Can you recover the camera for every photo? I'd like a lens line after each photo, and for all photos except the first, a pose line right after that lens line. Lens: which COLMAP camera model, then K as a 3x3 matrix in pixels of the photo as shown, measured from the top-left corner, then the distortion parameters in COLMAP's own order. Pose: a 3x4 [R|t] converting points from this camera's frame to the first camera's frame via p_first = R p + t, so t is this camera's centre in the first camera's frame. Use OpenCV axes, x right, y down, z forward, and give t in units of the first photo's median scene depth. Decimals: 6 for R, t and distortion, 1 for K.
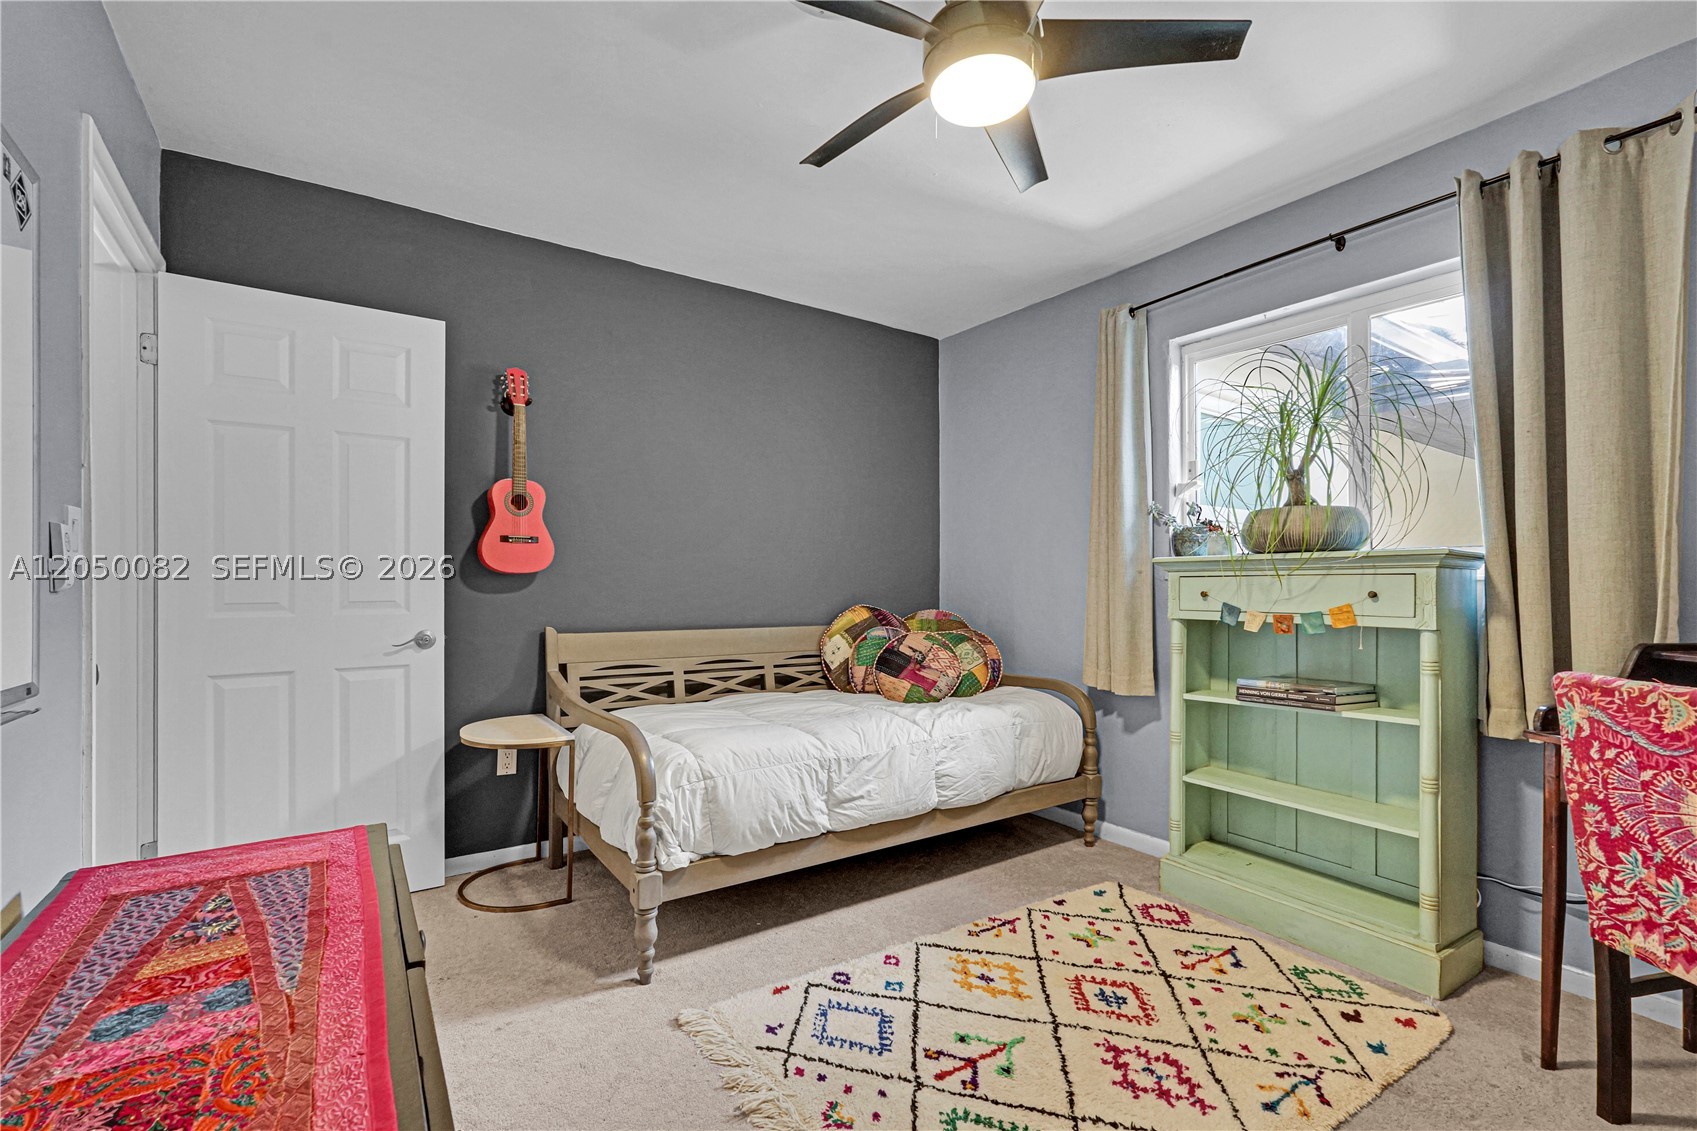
lens RADIAL K [[766.6, 0, 863.2], [0, 766.6, 565.3], [0, 0, 1]] dist [-0.000158, 0.008753]
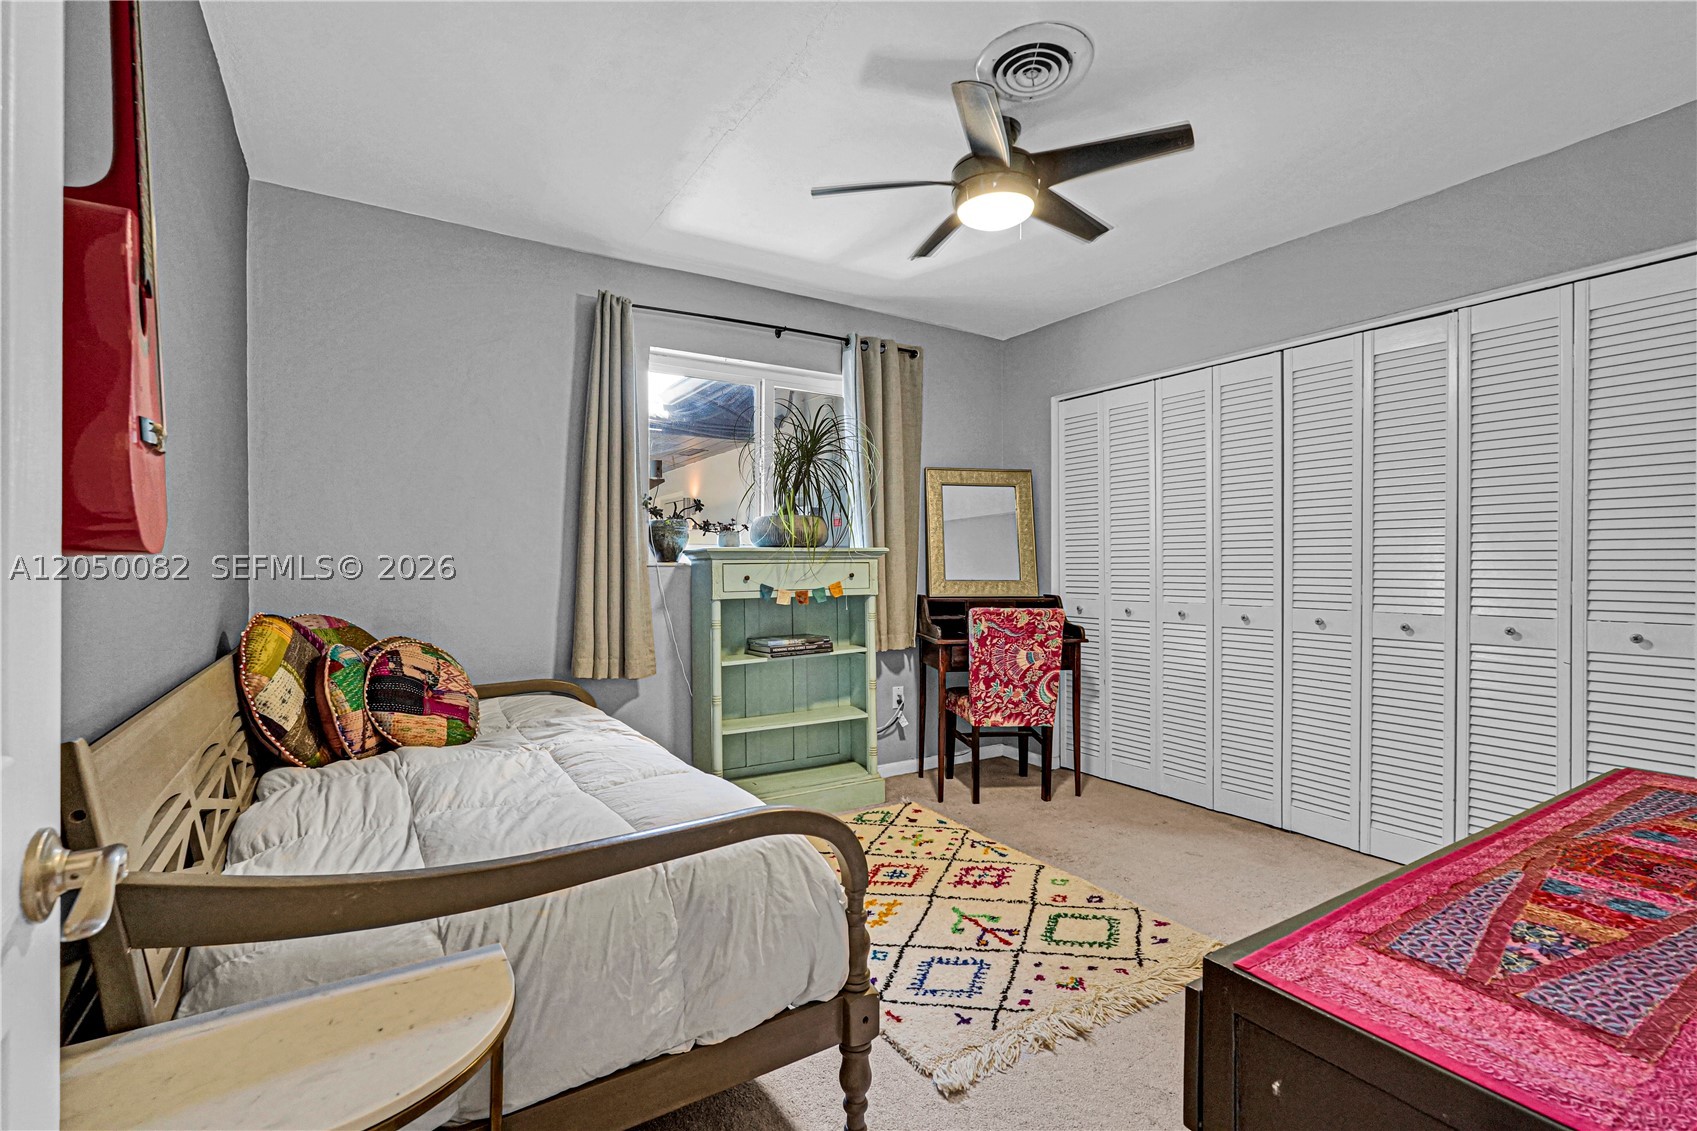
lens RADIAL K [[766.6, 0, 863.2], [0, 766.6, 565.3], [0, 0, 1]] dist [-0.000158, 0.008753]
pose [[0.018736, -0.002523, 0.999821, -1.116412], [-0.021791, 0.999758, 0.002931, 0.014636], [-0.999587, -0.021842, 0.018676, 1.126776]]
